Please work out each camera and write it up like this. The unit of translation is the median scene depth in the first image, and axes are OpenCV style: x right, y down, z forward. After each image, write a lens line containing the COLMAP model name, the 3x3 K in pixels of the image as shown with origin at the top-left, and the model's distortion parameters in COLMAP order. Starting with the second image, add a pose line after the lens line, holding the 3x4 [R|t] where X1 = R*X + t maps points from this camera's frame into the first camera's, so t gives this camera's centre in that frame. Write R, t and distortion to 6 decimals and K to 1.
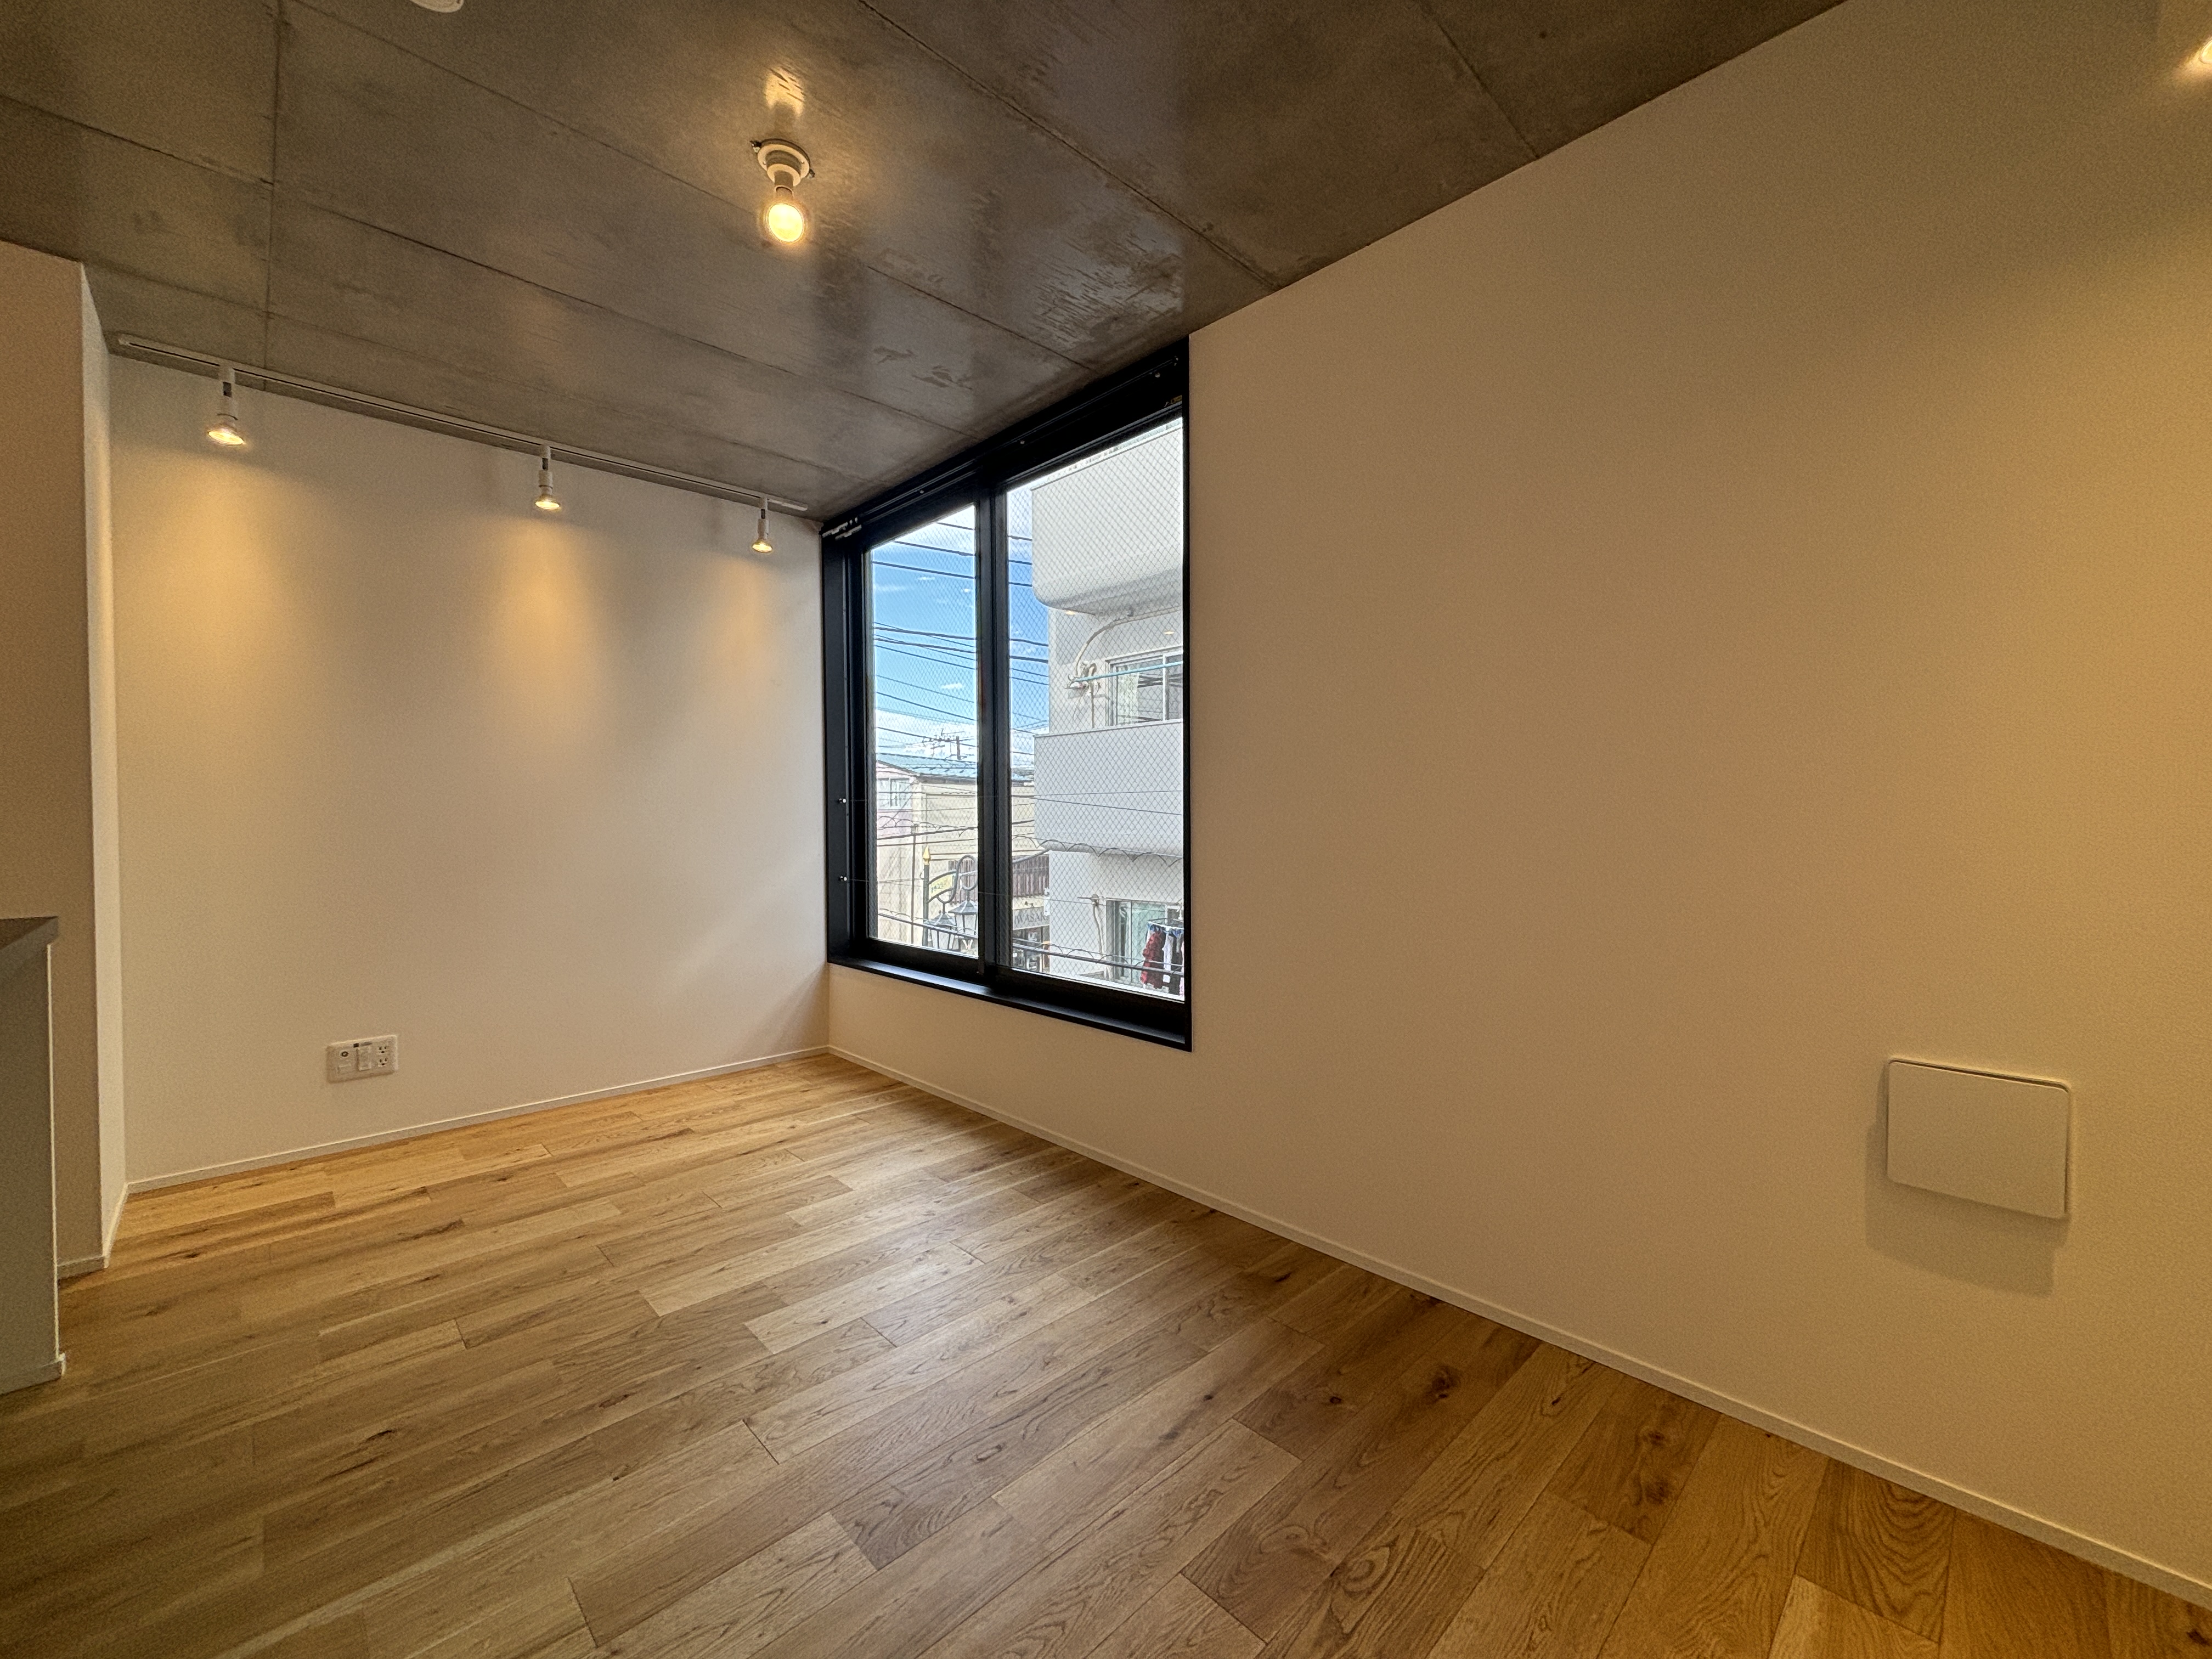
lens RADIAL K [[889.9, 0, 1101.9], [0, 889.9, 826.4], [0, 0, 1]] dist [-0.000413, 0.001257]
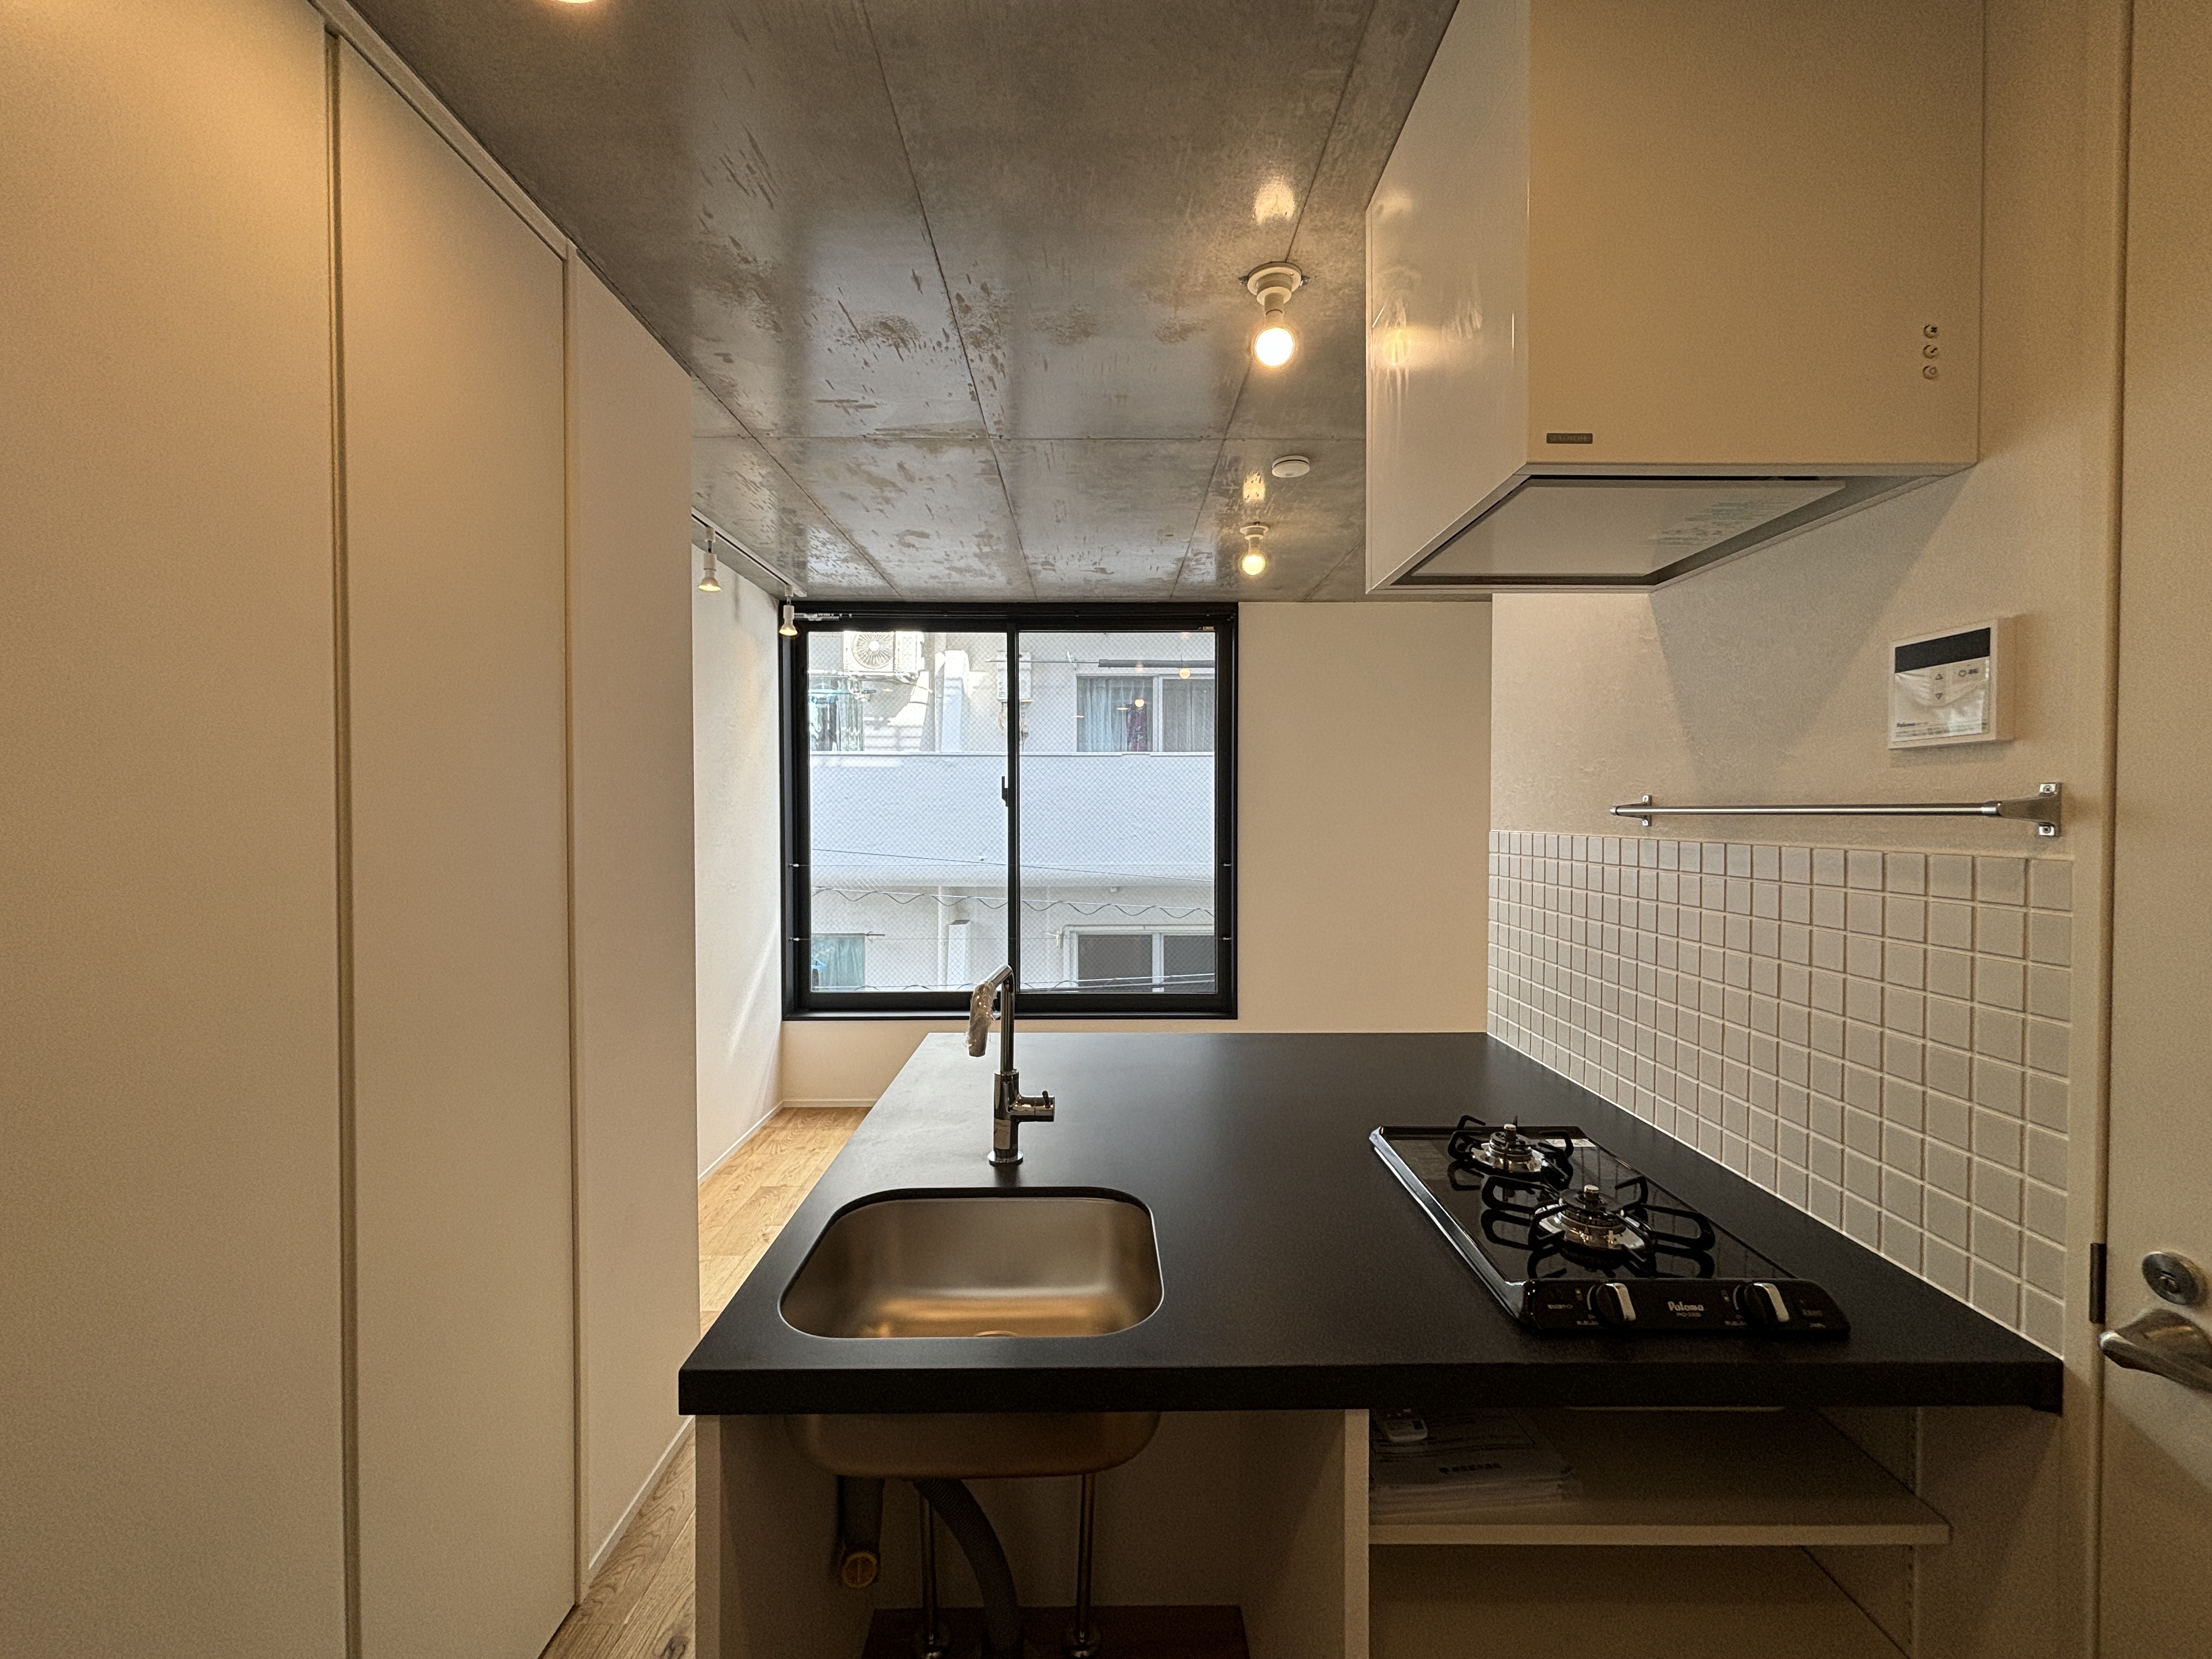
lens RADIAL K [[889.9, 0, 1100.2], [0, 889.9, 825.7], [0, 0, 1]] dist [-0.000413, 0.001257]
pose [[0.694846, -0.008413, 0.719109, -1.242824], [0.008177, 0.999959, 0.003798, -0.121030], [-0.719112, 0.003242, 0.694887, 0.006149]]
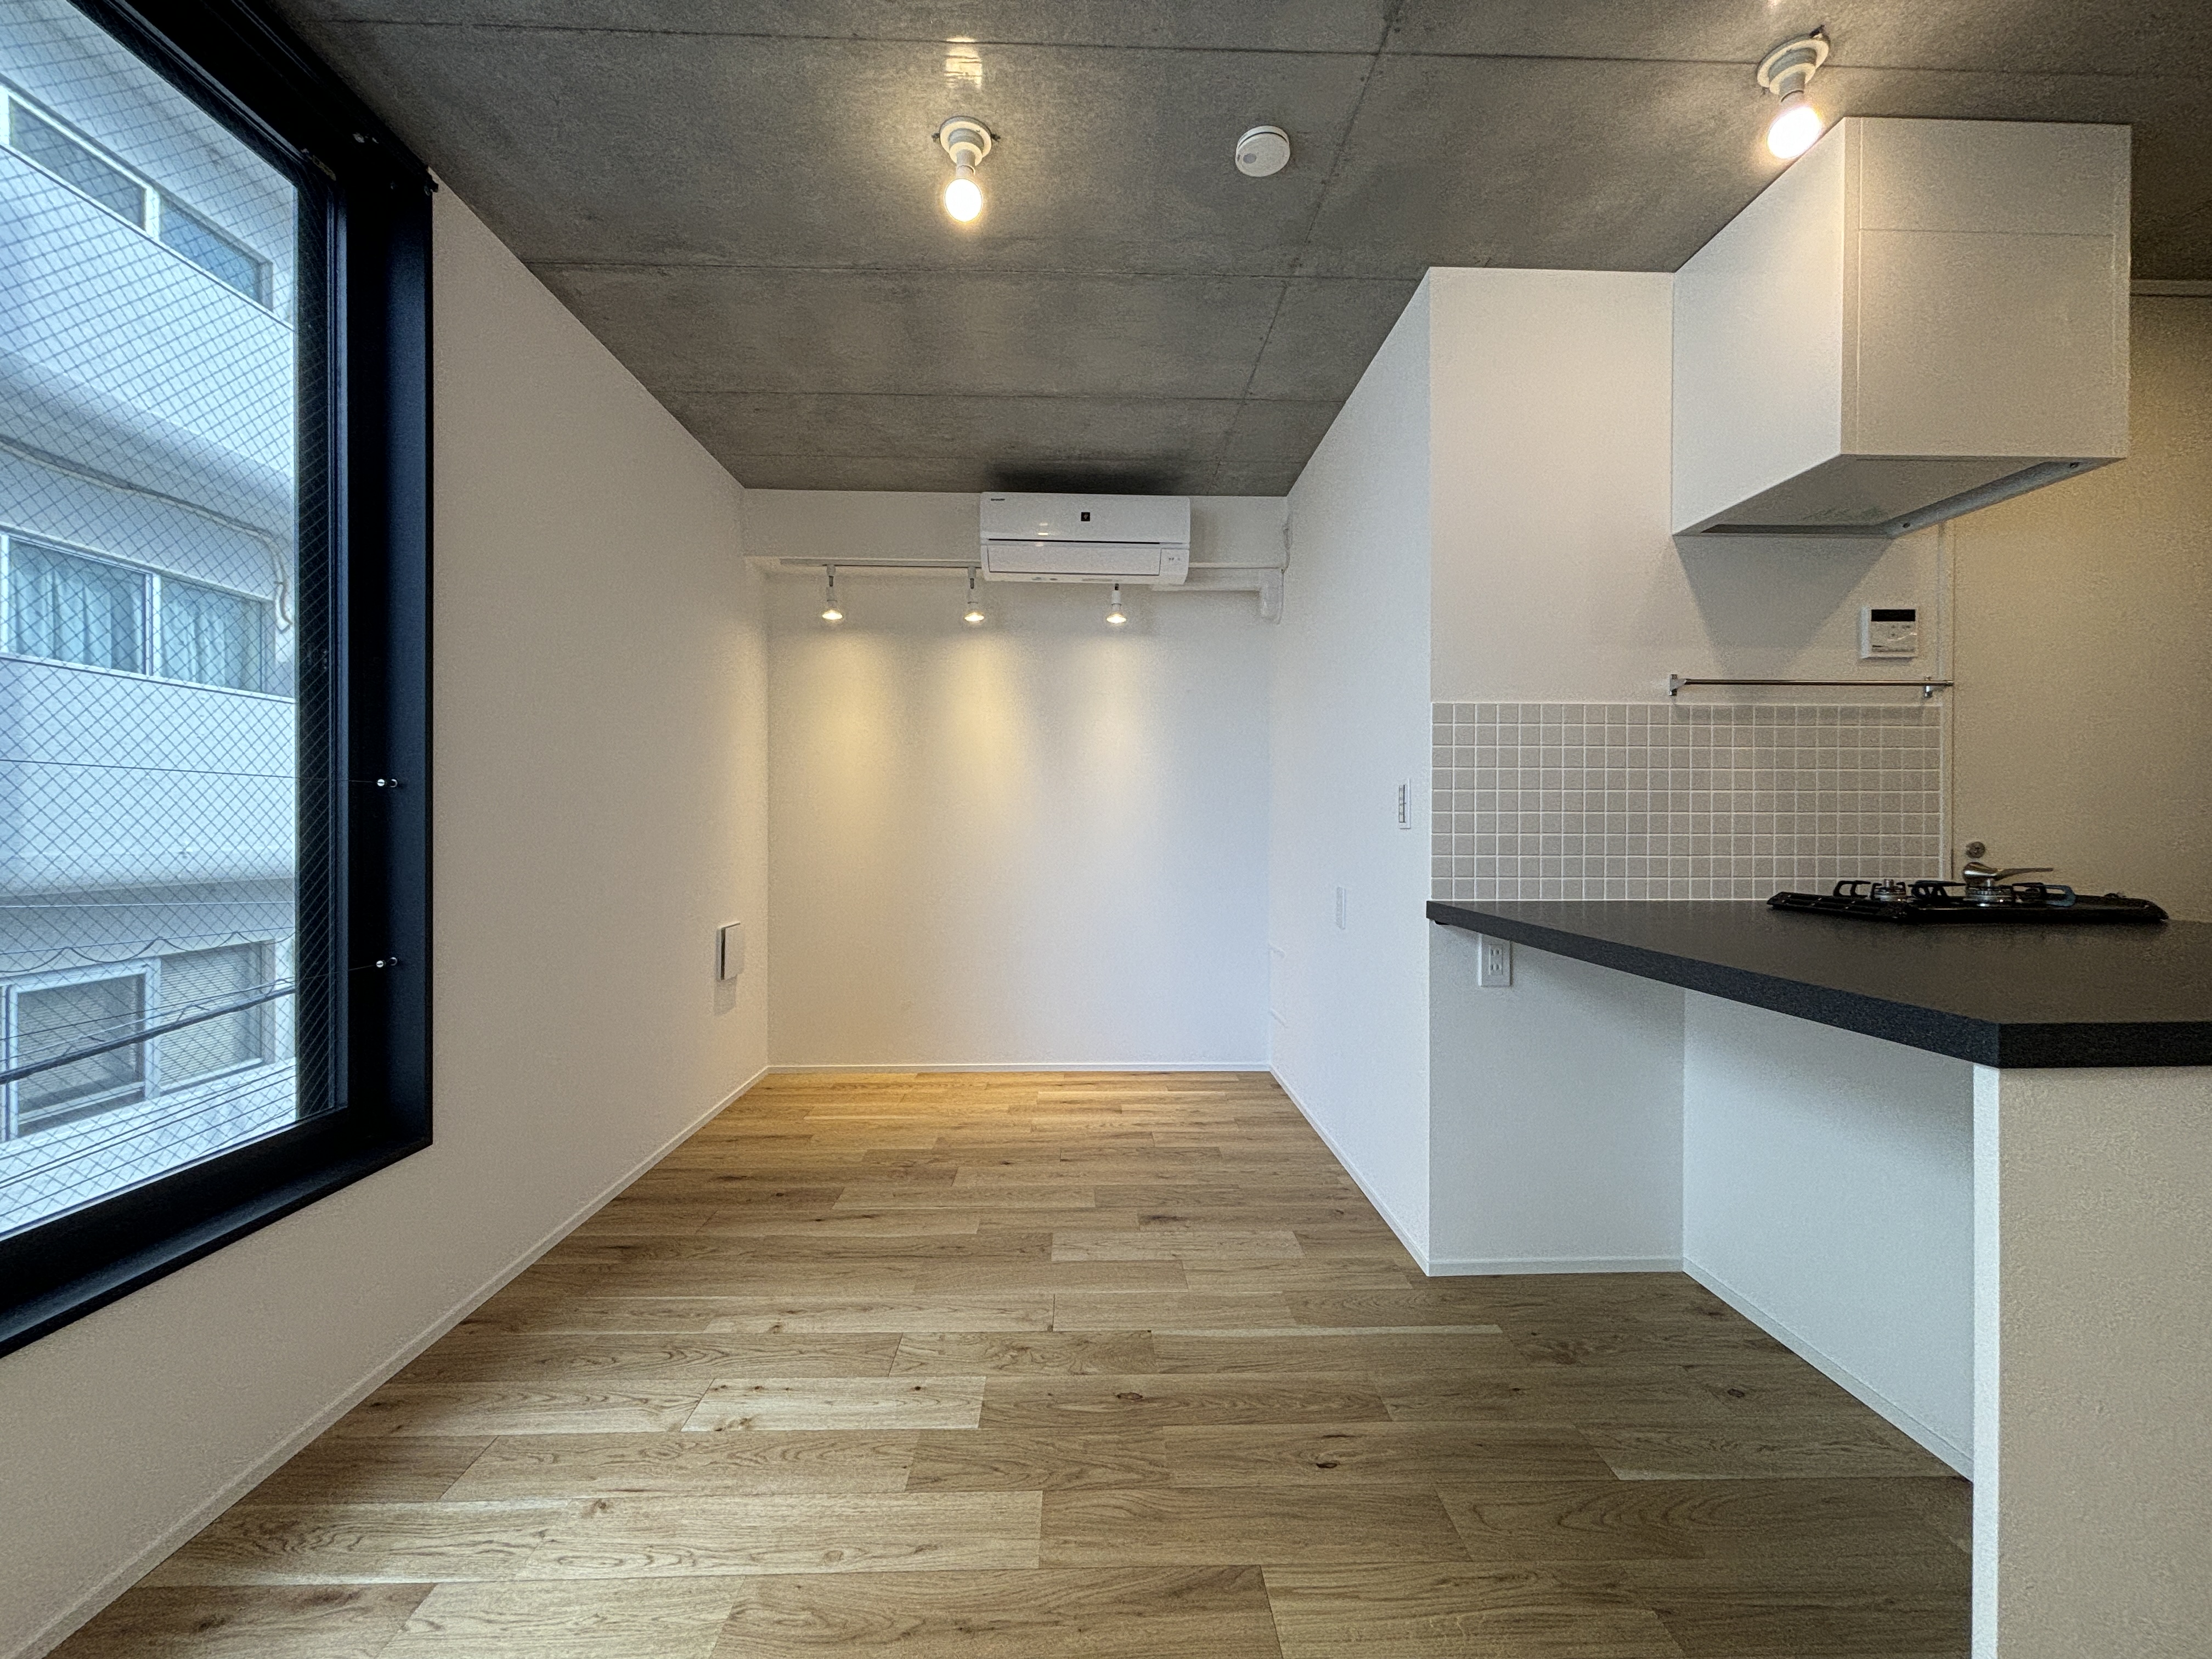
lens RADIAL K [[889.9, 0, 1098.3], [0, 889.9, 826.2], [0, 0, 1]] dist [-0.000413, 0.001257]
pose [[-0.737488, 0.001782, 0.675358, -0.759916], [0.009093, 0.999932, 0.007291, -0.006478], [-0.675299, 0.011518, -0.737454, 1.109840]]
